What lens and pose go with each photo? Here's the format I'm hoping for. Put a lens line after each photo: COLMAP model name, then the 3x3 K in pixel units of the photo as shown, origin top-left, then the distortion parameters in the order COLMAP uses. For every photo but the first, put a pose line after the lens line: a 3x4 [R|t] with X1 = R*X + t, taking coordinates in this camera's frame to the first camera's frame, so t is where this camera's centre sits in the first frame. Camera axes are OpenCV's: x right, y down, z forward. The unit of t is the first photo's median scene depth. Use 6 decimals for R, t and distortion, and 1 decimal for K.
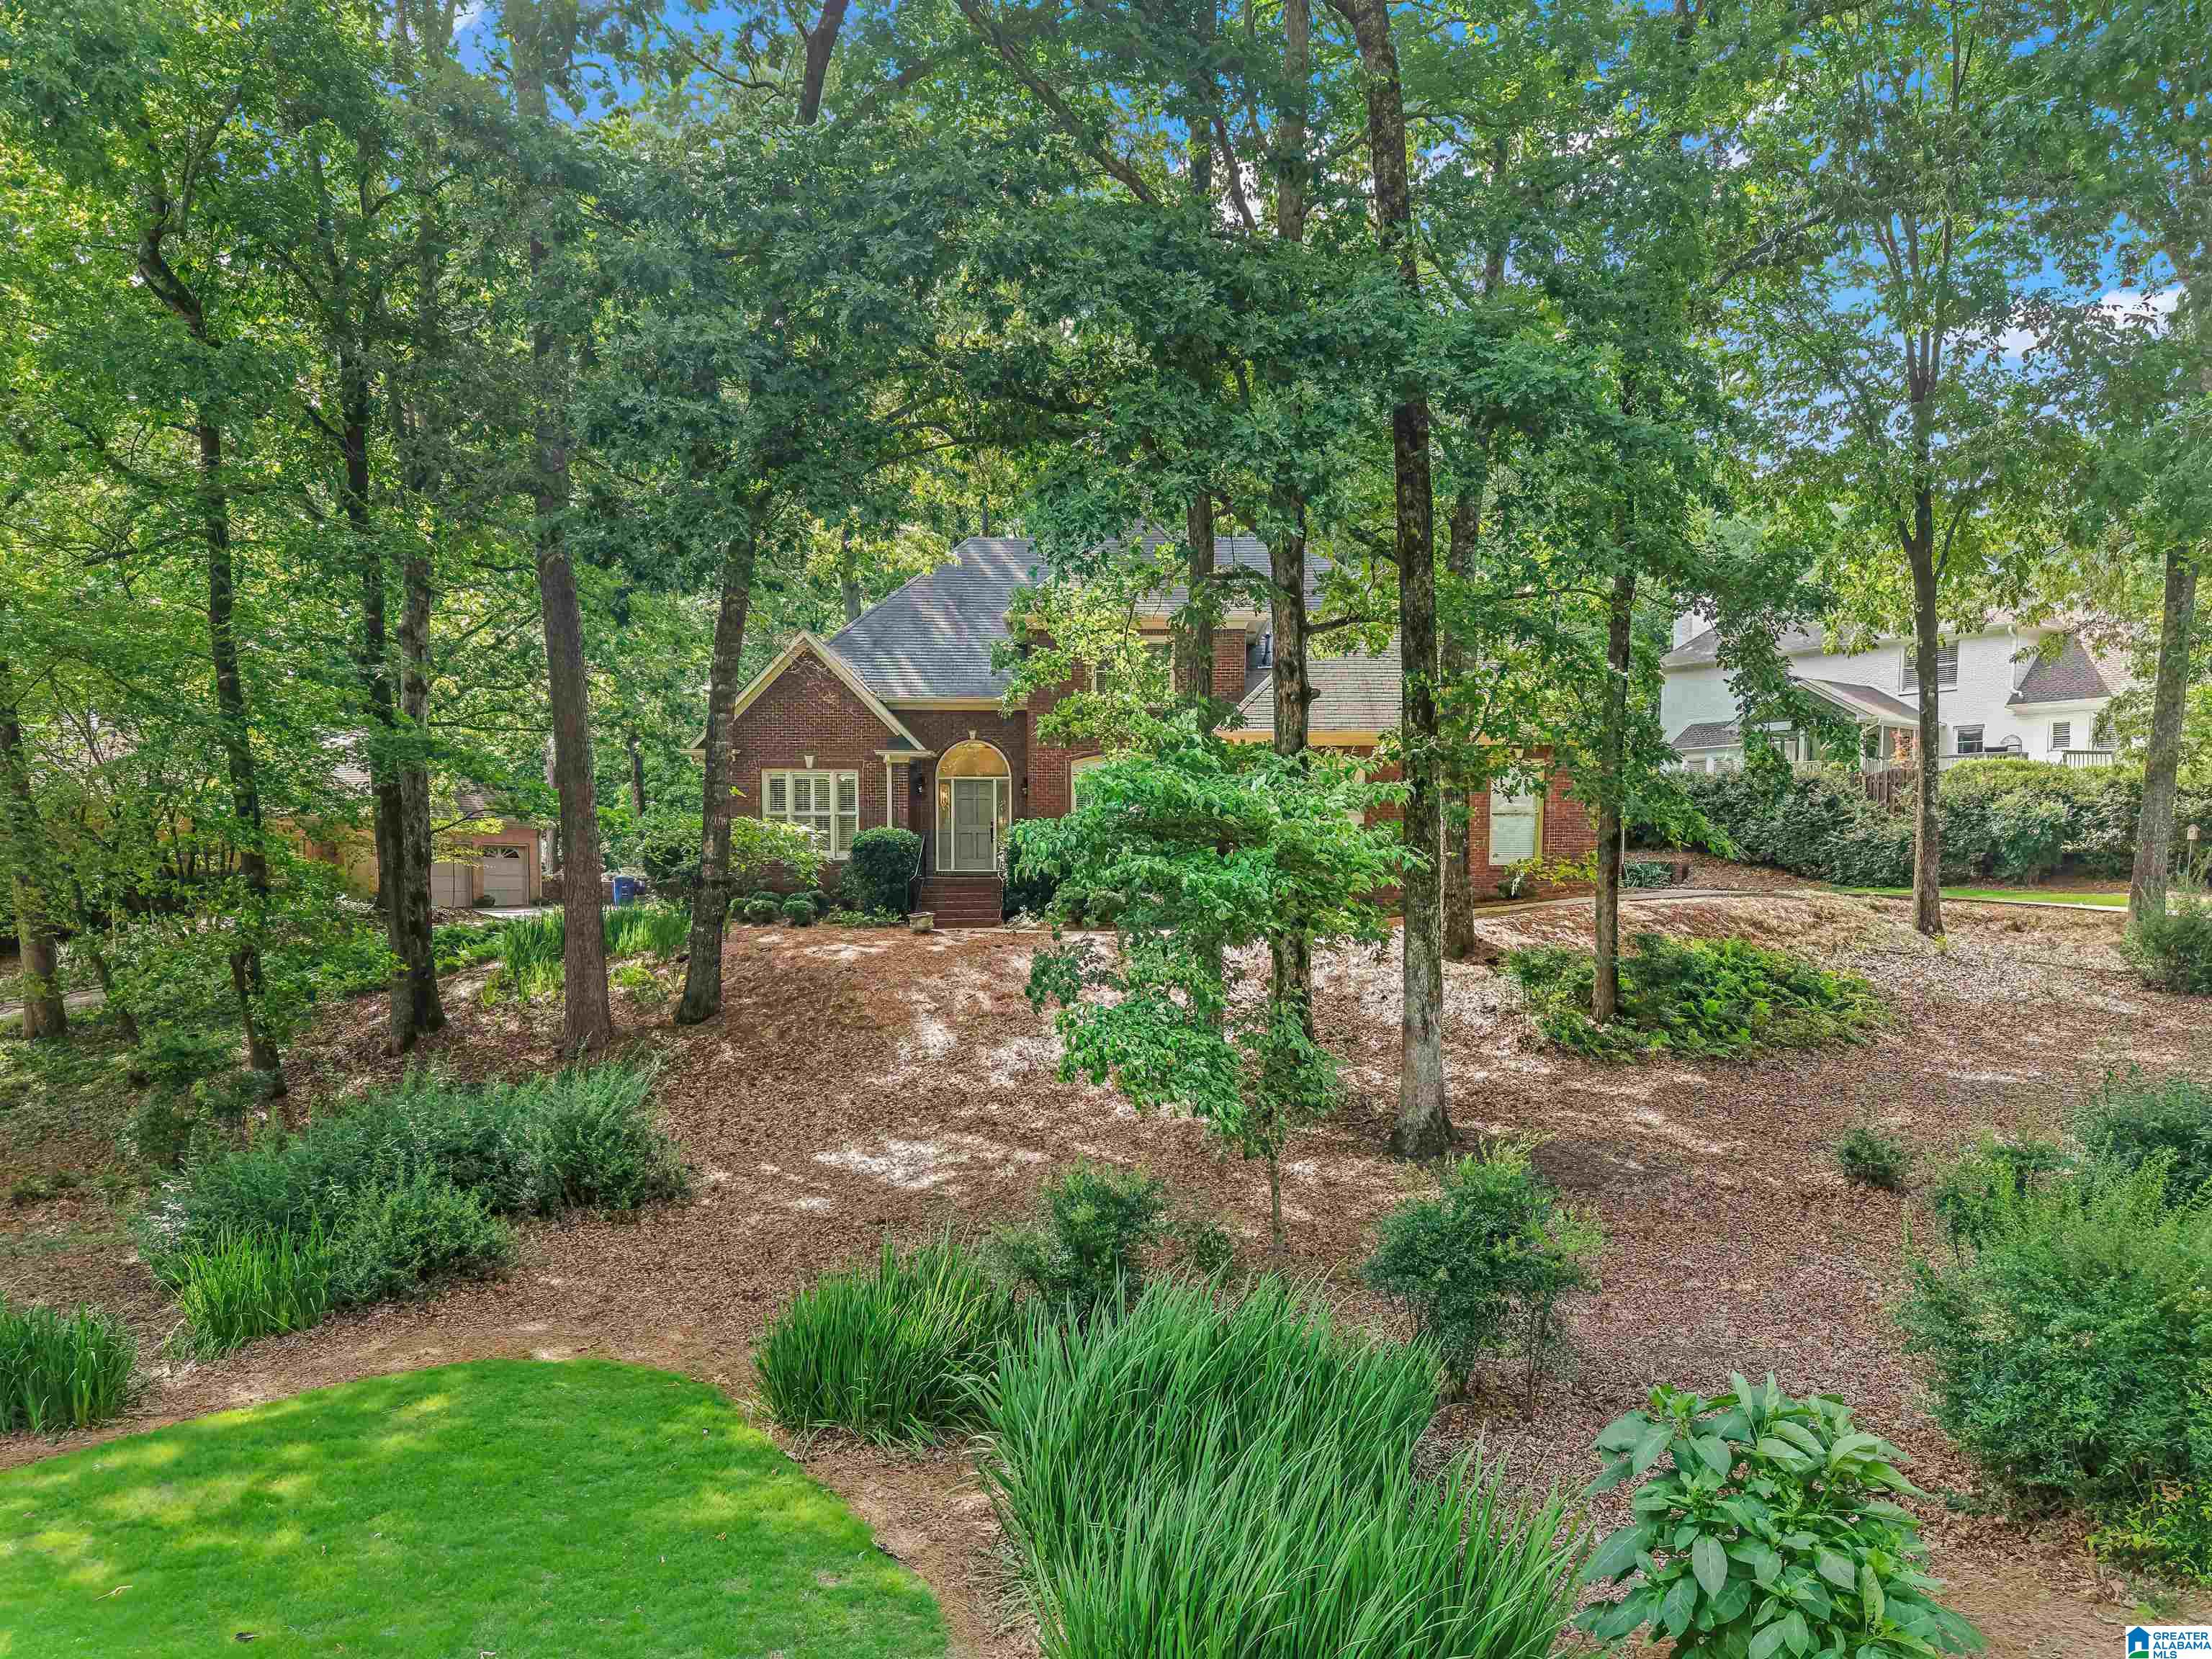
lens RADIAL K [[1541.6, 0, 1099.9], [0, 1541.6, 842.5], [0, 0, 1]] dist [-0.007604, -0.013538]
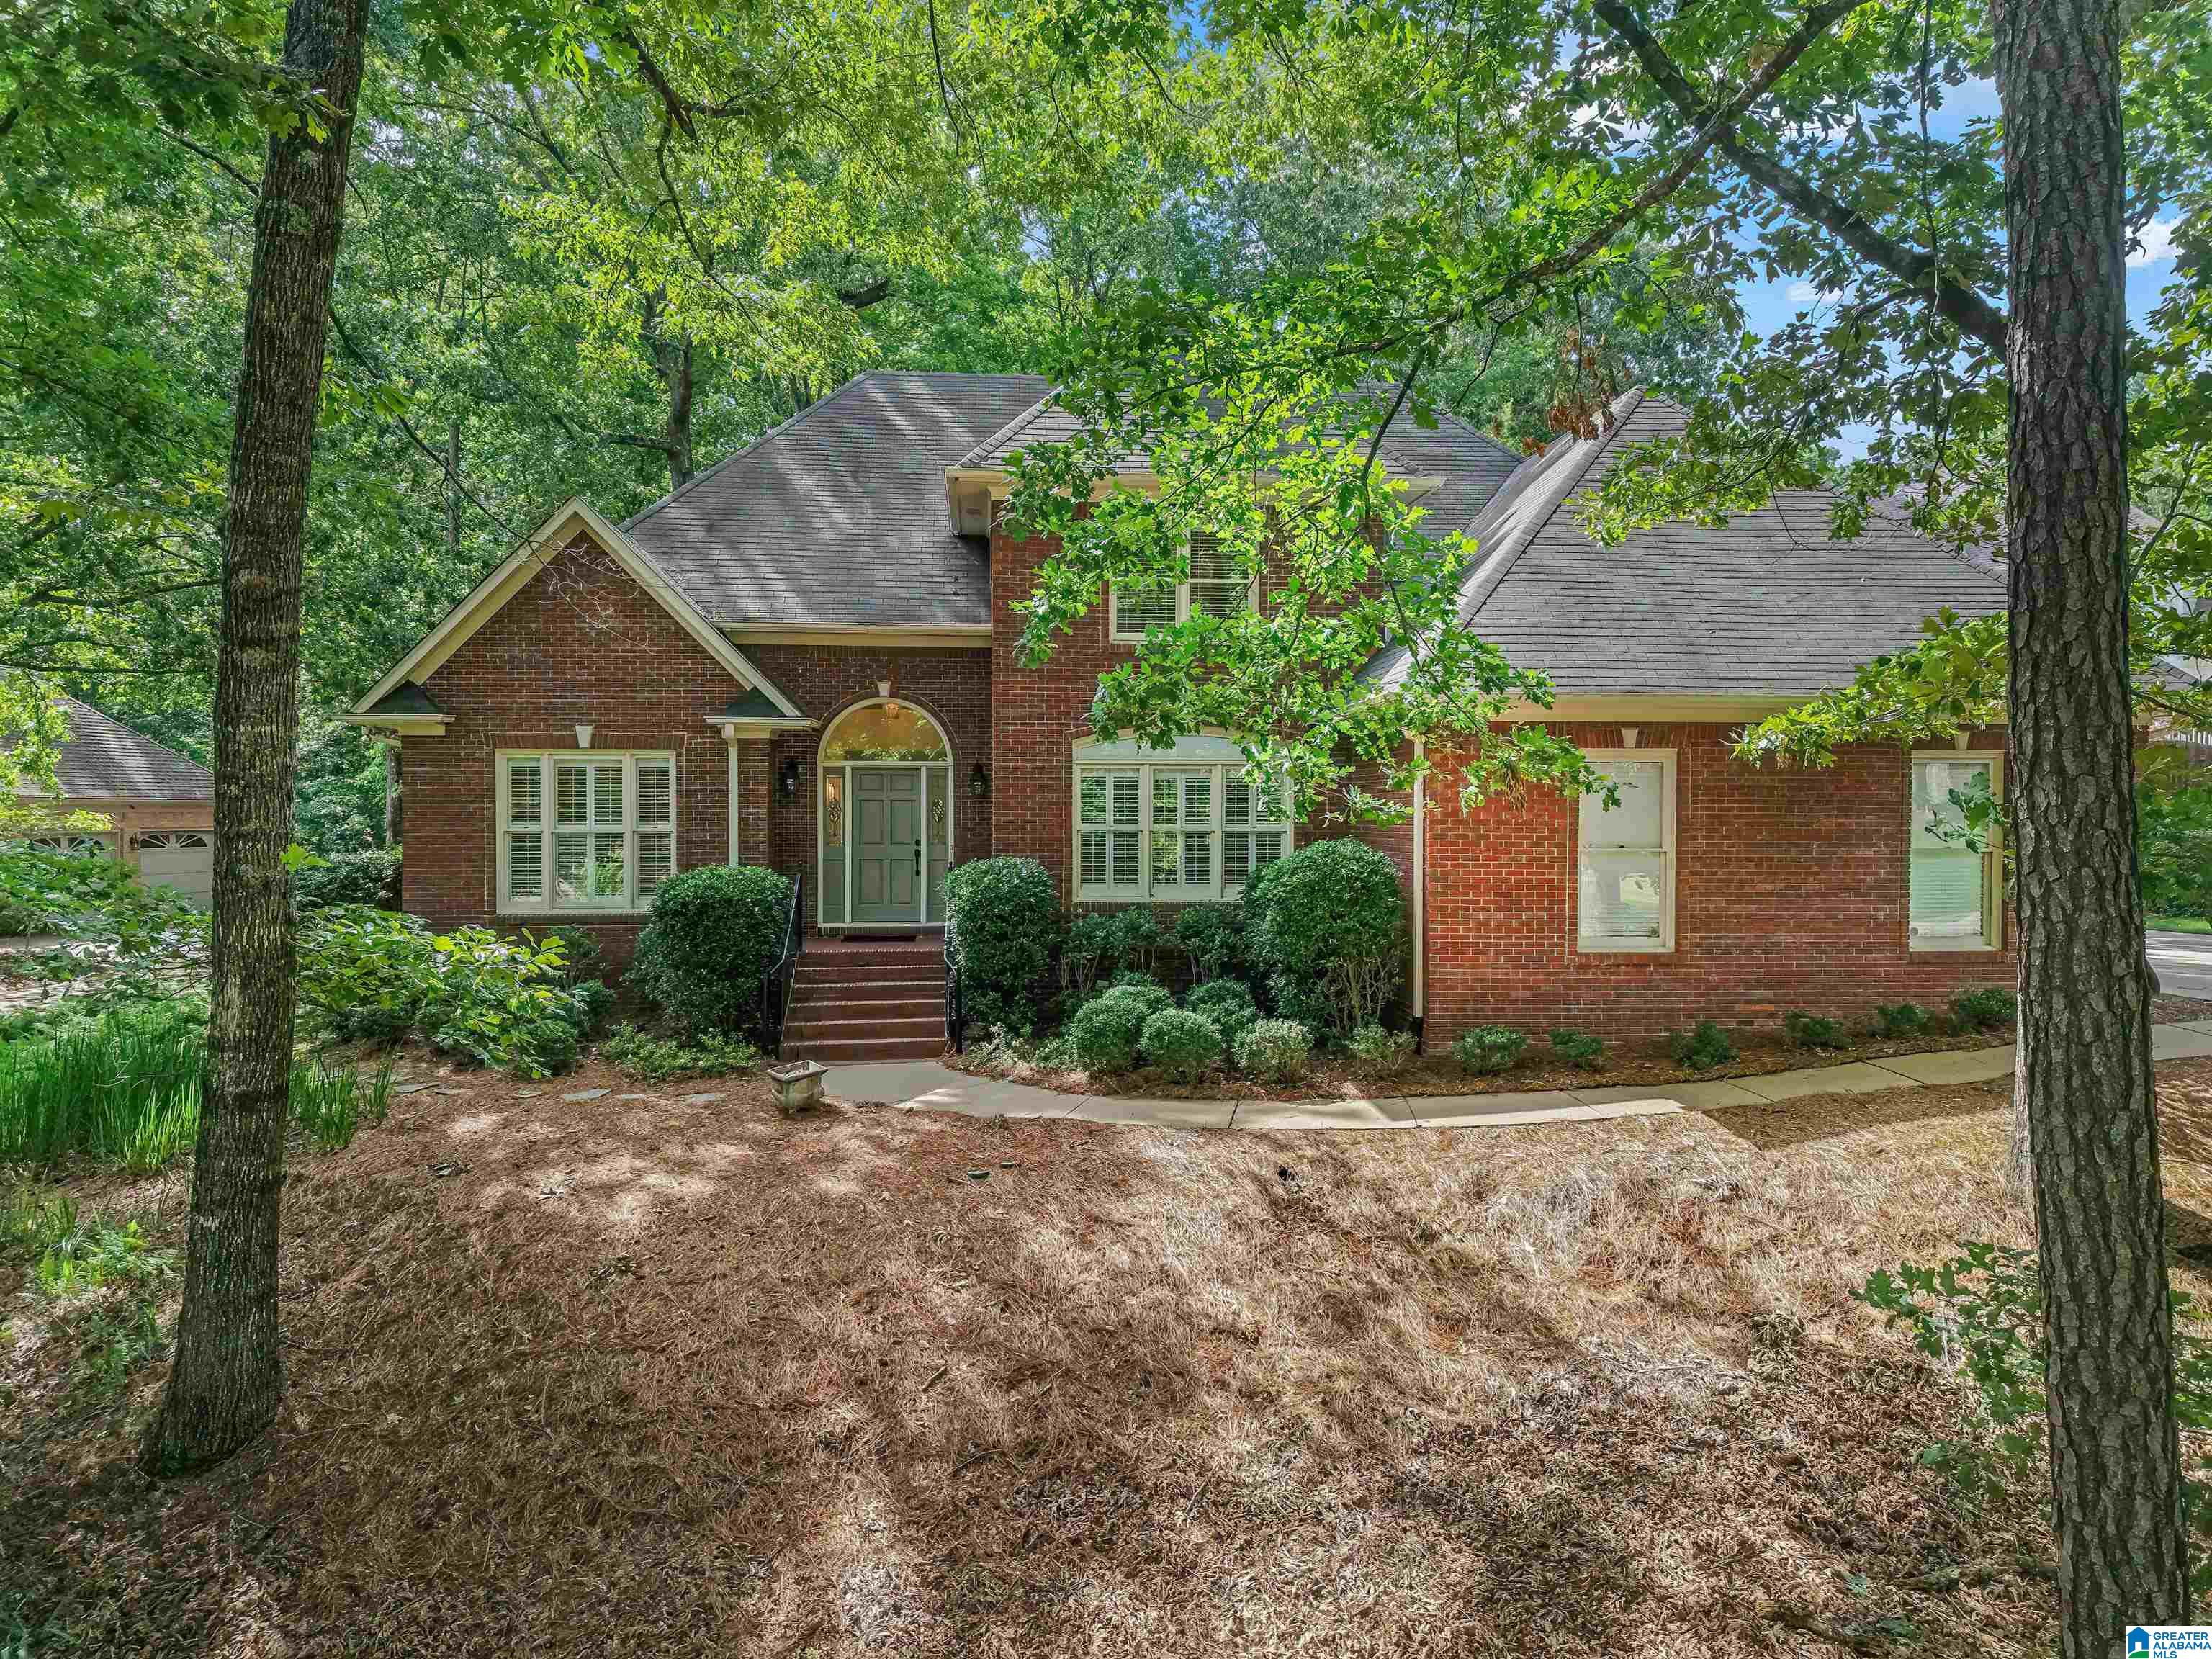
lens RADIAL K [[1541.6, 0, 1118.5], [0, 1541.6, 812.5], [0, 0, 1]] dist [-0.007604, -0.013538]
pose [[0.994770, 0.000757, 0.102142, -0.056048], [-0.002487, 0.999856, 0.016811, -0.035075], [-0.102114, -0.016977, 0.994628, 0.439373]]
